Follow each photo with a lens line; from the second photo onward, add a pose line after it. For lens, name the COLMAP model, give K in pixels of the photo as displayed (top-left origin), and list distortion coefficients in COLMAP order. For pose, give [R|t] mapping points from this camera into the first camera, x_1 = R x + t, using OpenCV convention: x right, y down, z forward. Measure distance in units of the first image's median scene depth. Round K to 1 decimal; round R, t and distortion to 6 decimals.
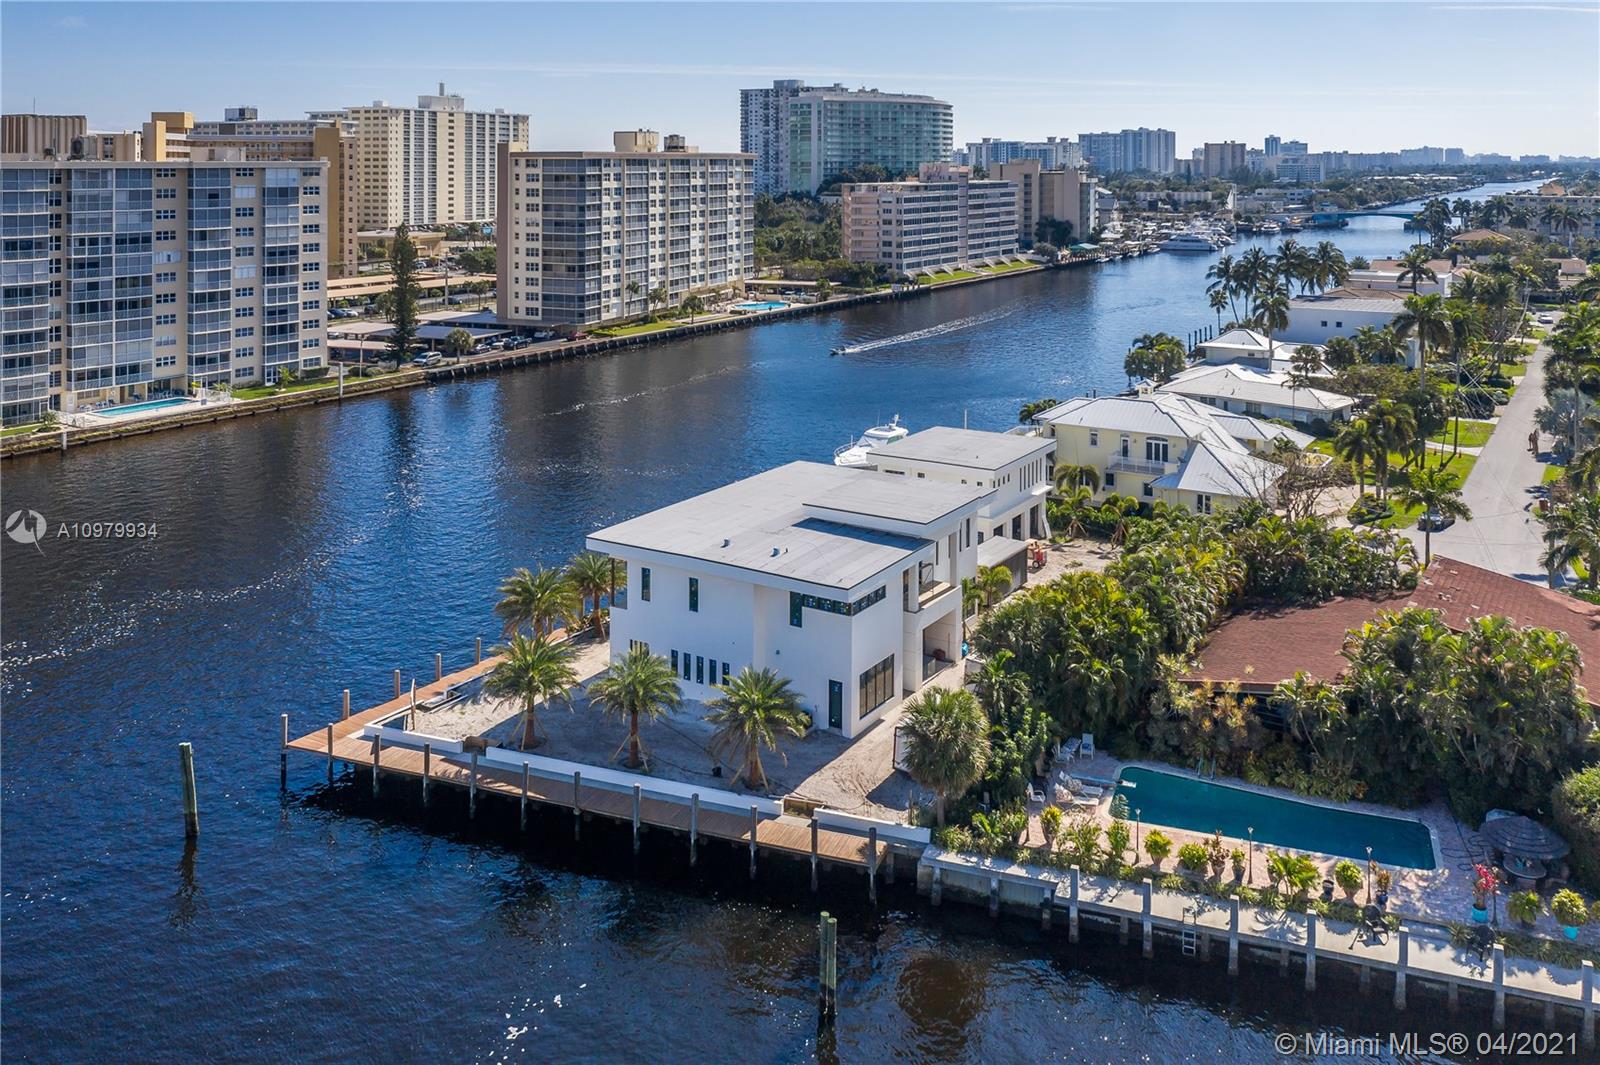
lens RADIAL K [[1394.1, 0, 807.7], [0, 1394.1, 443.1], [0, 0, 1]] dist [0.000278, 0.010217]
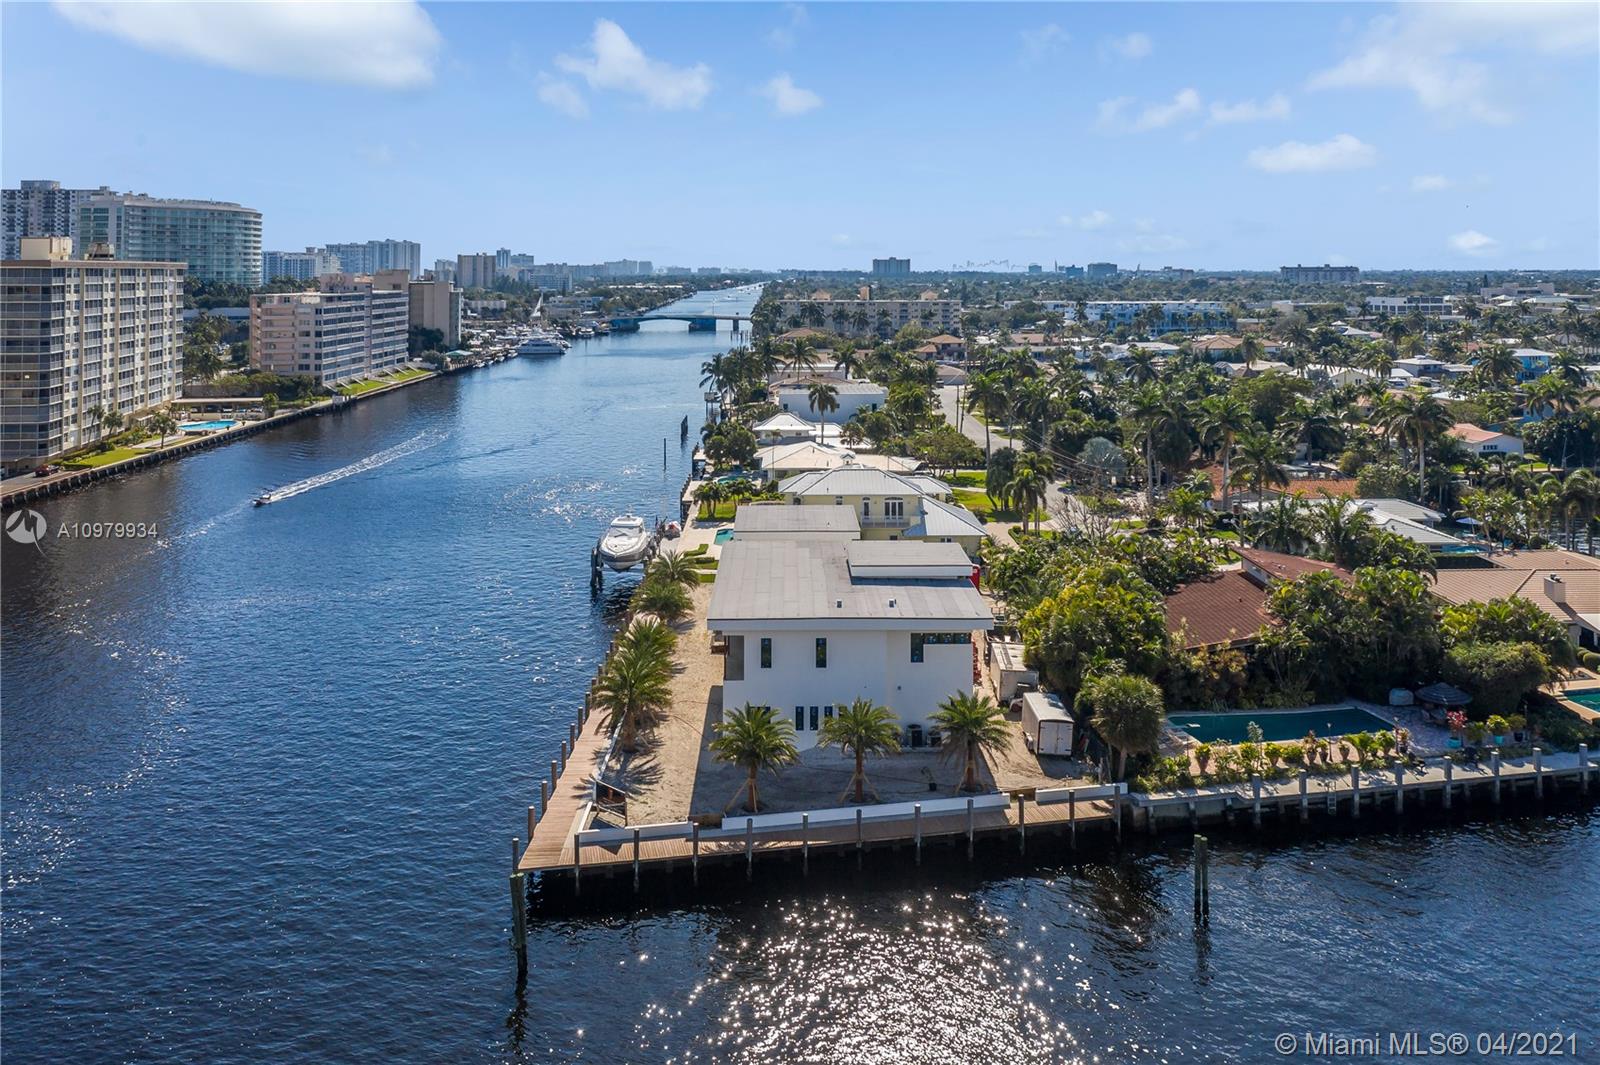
lens RADIAL K [[1353.6, 0, 800.0], [0, 1353.6, 532.5], [0, 0, 1]] dist [0.000721, -0.004876]
pose [[0.819983, -0.105957, 0.562496, -0.204334], [0.111101, 0.993490, 0.025184, -0.005309], [-0.561502, 0.041843, 0.826417, 0.026691]]
